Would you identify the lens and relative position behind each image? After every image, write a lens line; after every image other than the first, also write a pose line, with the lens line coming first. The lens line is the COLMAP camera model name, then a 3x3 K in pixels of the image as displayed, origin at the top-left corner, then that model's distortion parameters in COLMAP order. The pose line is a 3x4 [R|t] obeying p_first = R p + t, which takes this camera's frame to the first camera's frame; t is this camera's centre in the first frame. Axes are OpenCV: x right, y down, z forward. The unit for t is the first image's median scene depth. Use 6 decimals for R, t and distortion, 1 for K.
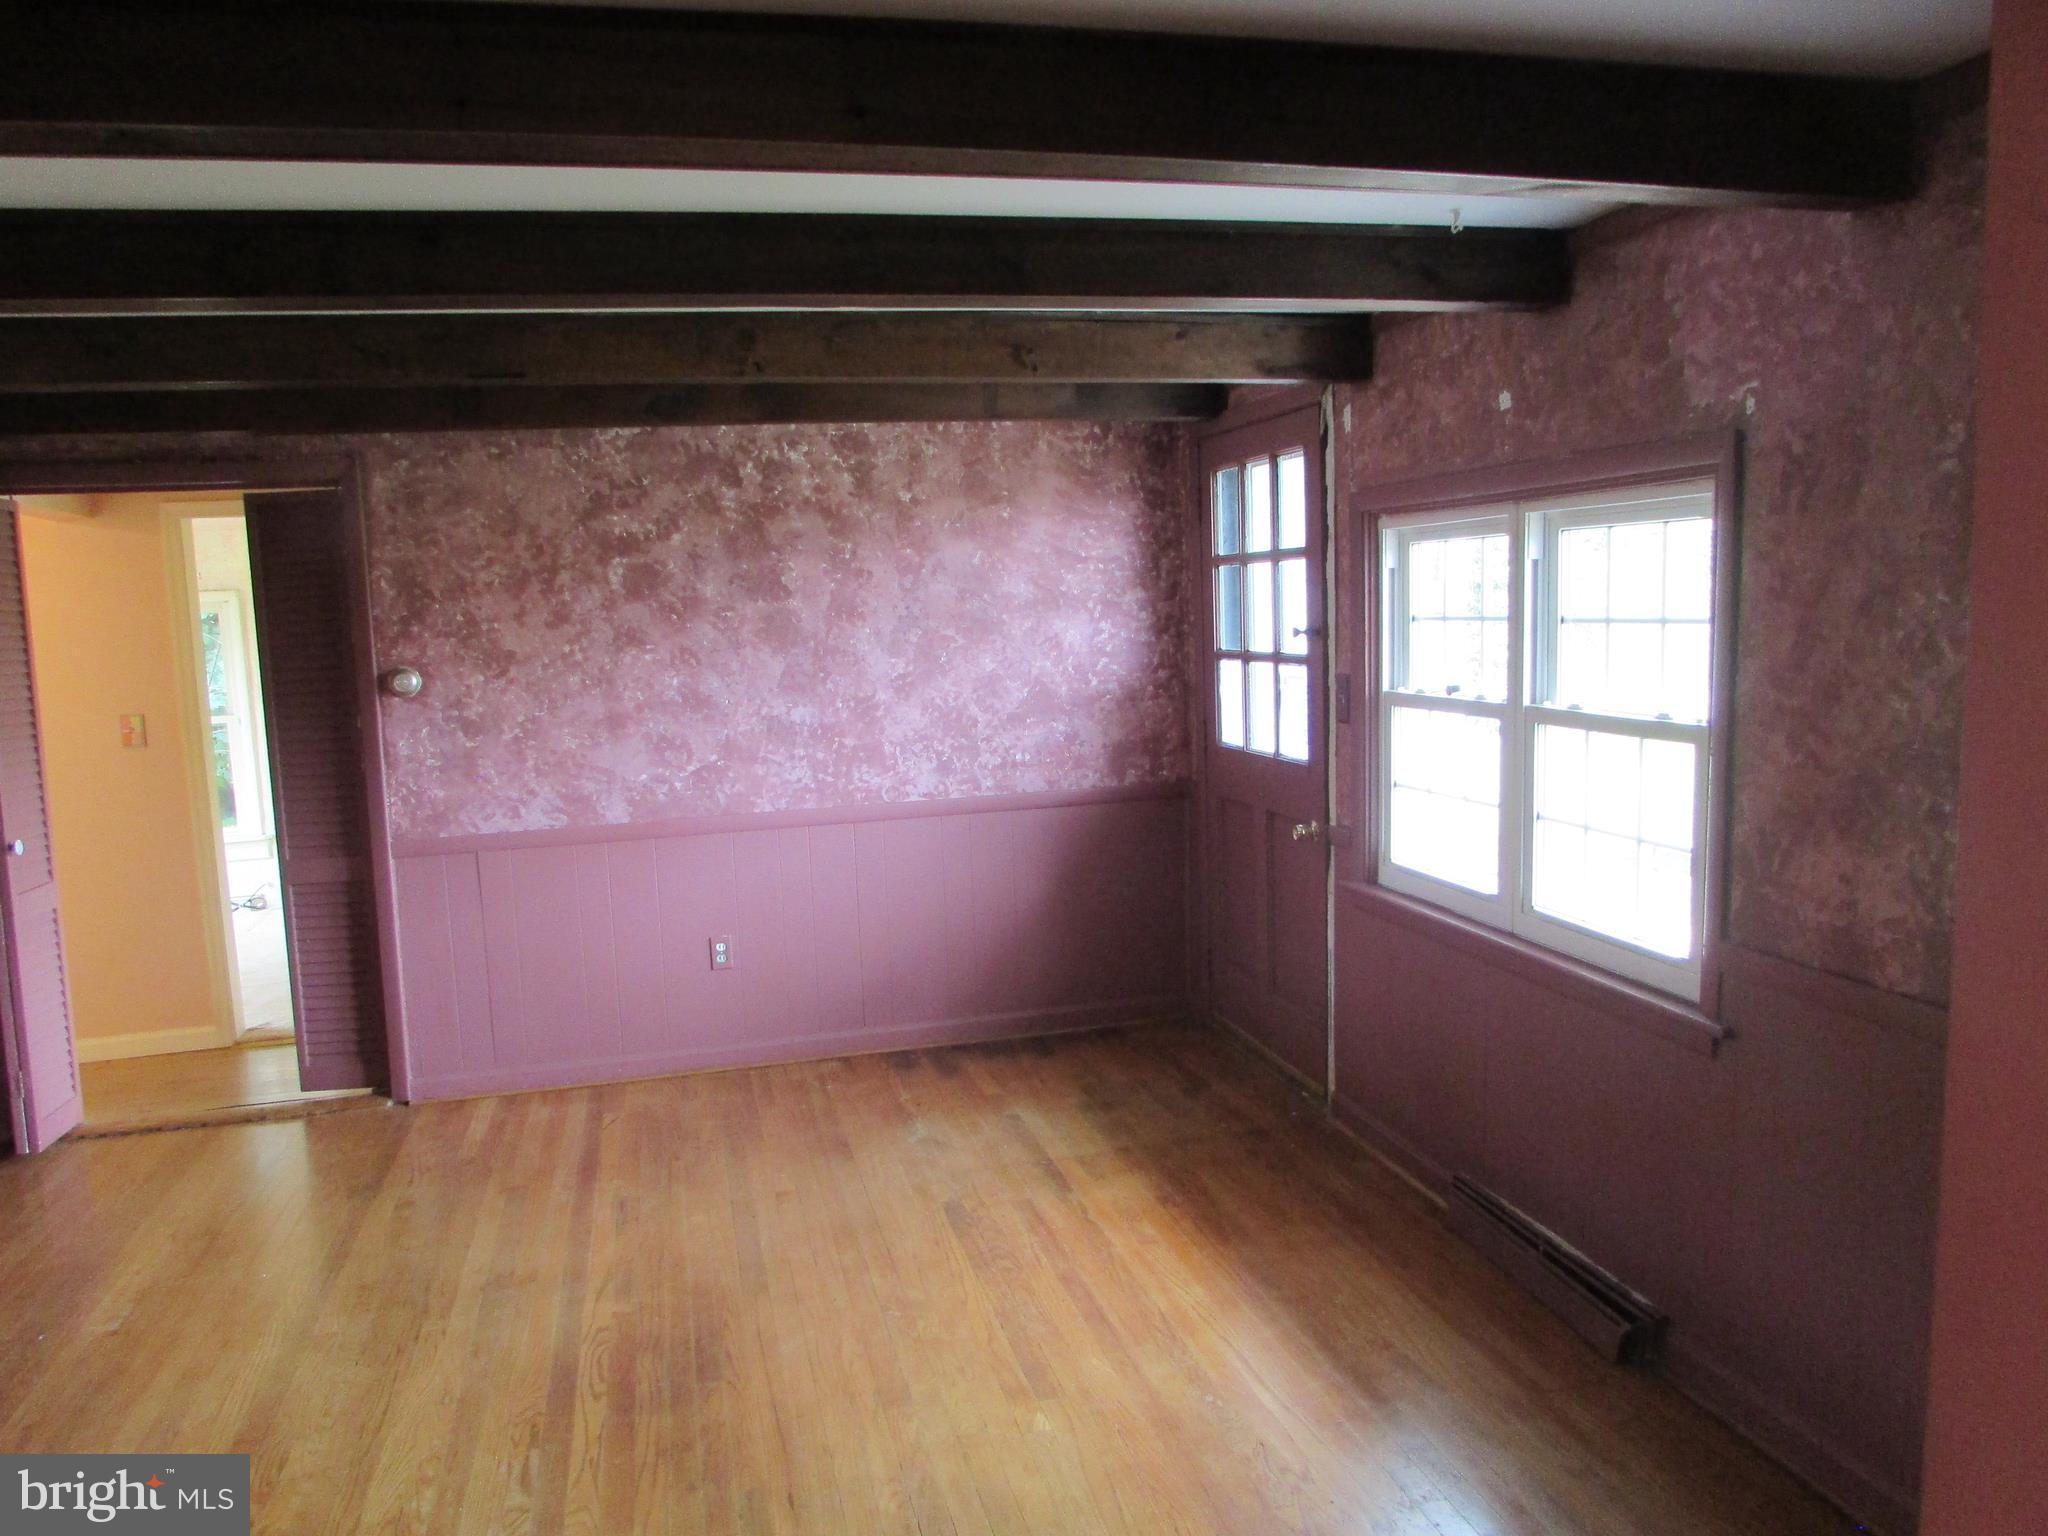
lens RADIAL K [[1467.1, 0, 1006.4], [0, 1467.1, 770.7], [0, 0, 1]] dist [-0.010845, 0.001300]
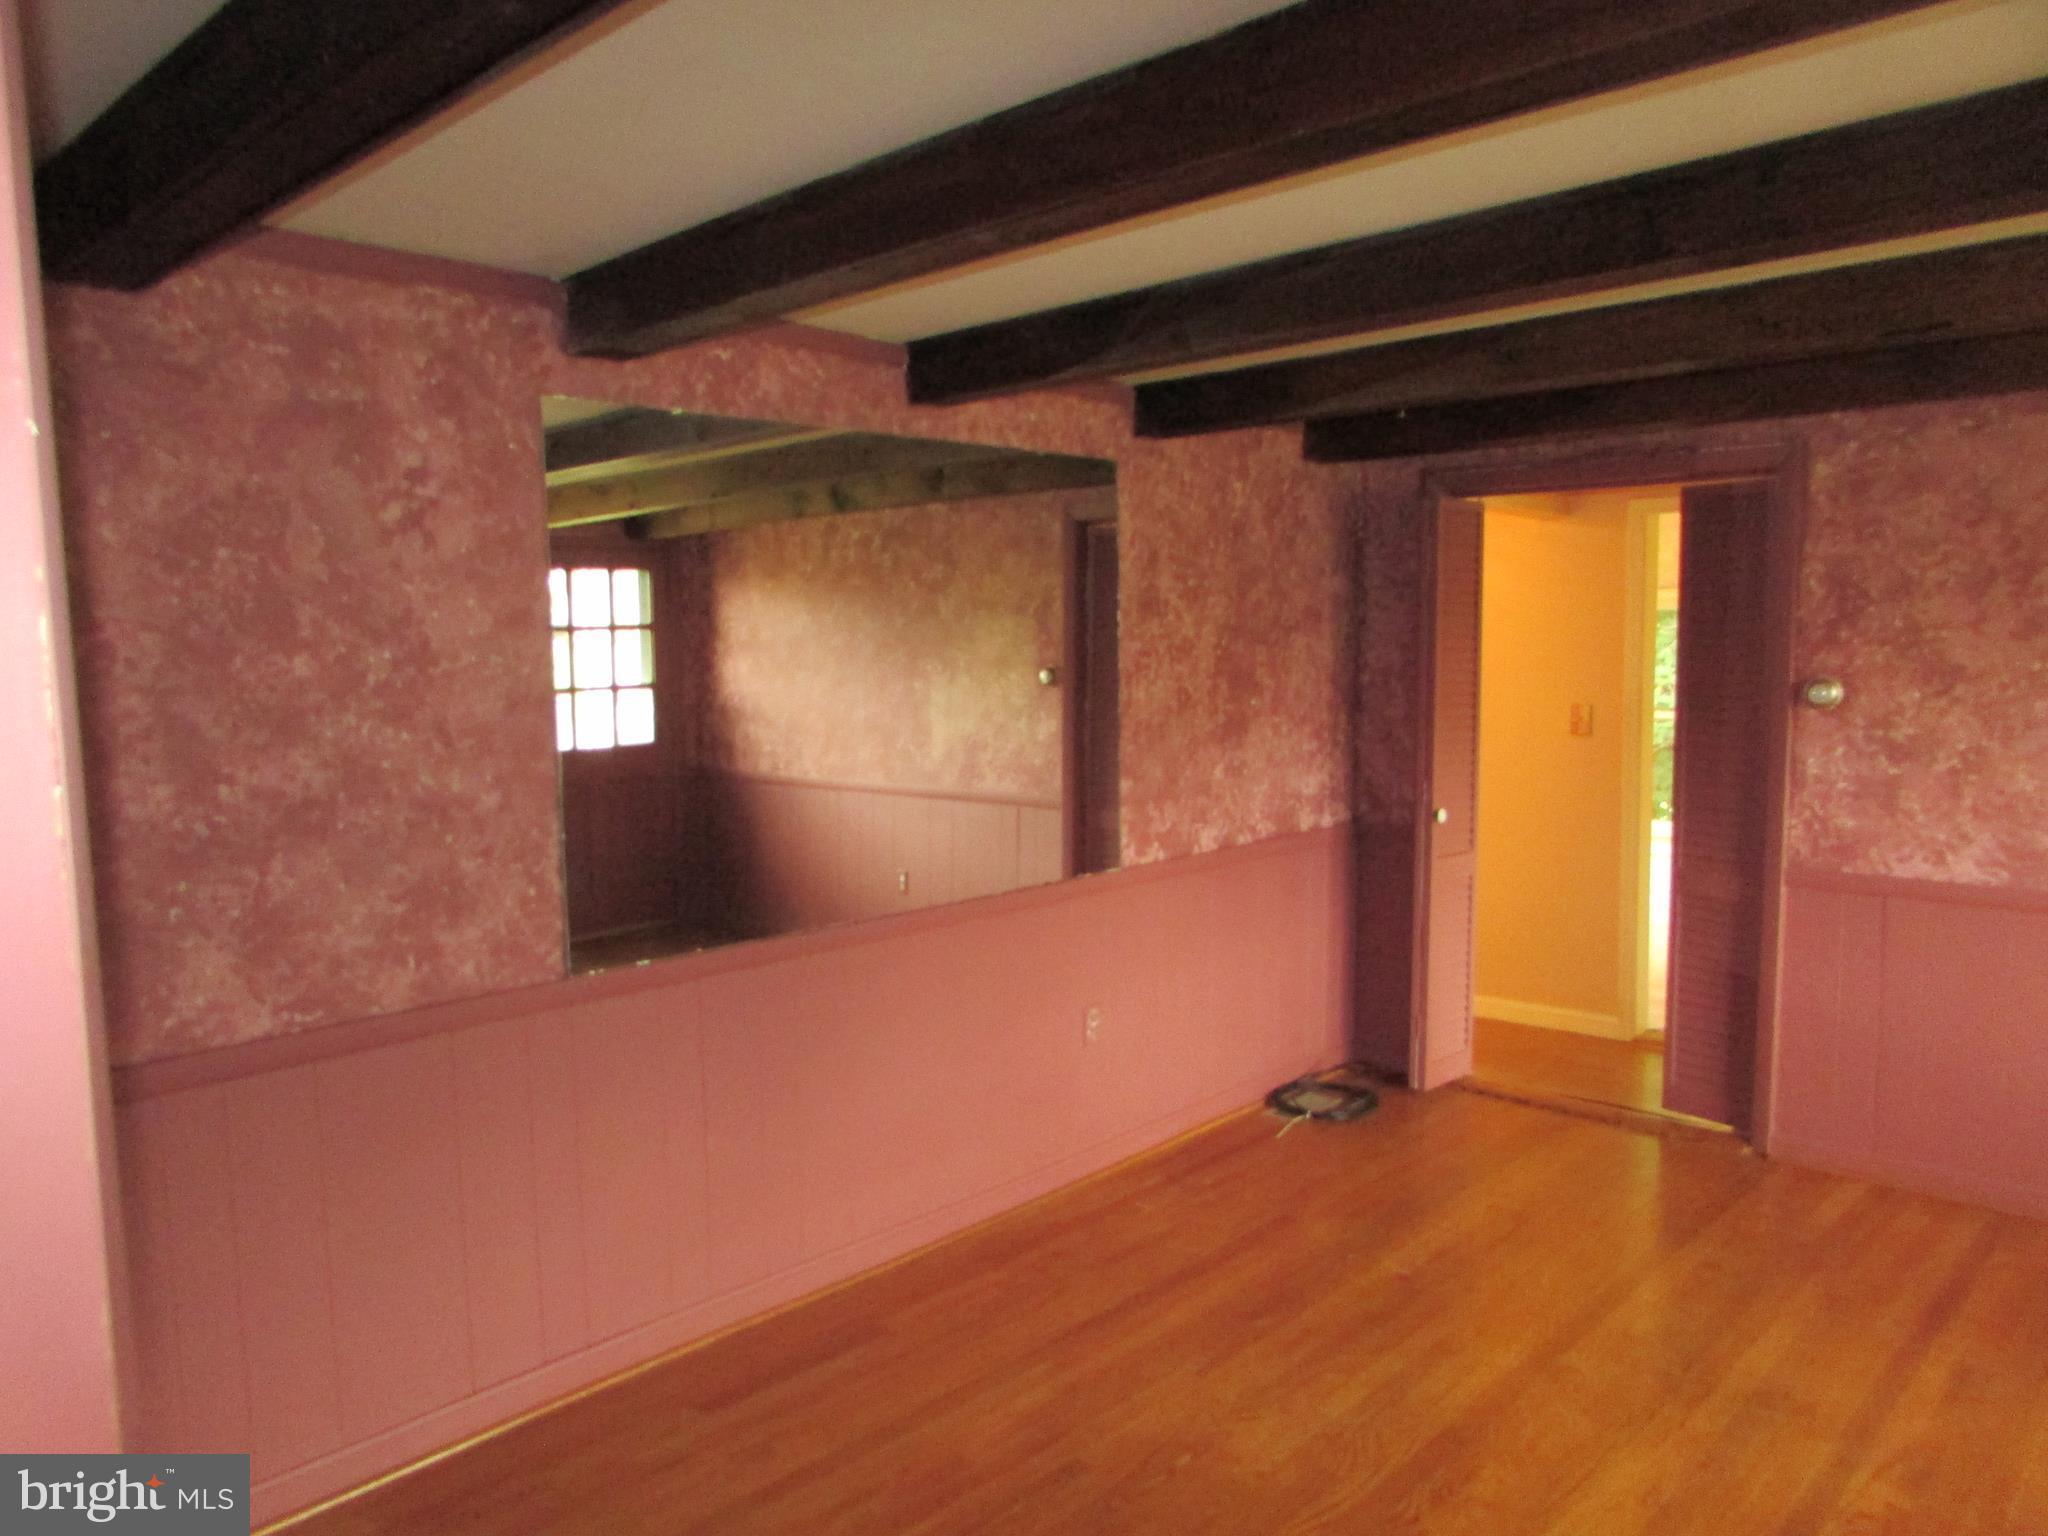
lens RADIAL K [[1467.1, 0, 1027.3], [0, 1467.1, 764.8], [0, 0, 1]] dist [-0.010845, 0.001300]
pose [[0.551719, 0.111691, -0.826518, 0.060481], [-0.111521, 0.991973, 0.059607, -0.016144], [0.826541, 0.059288, 0.559746, 0.105560]]
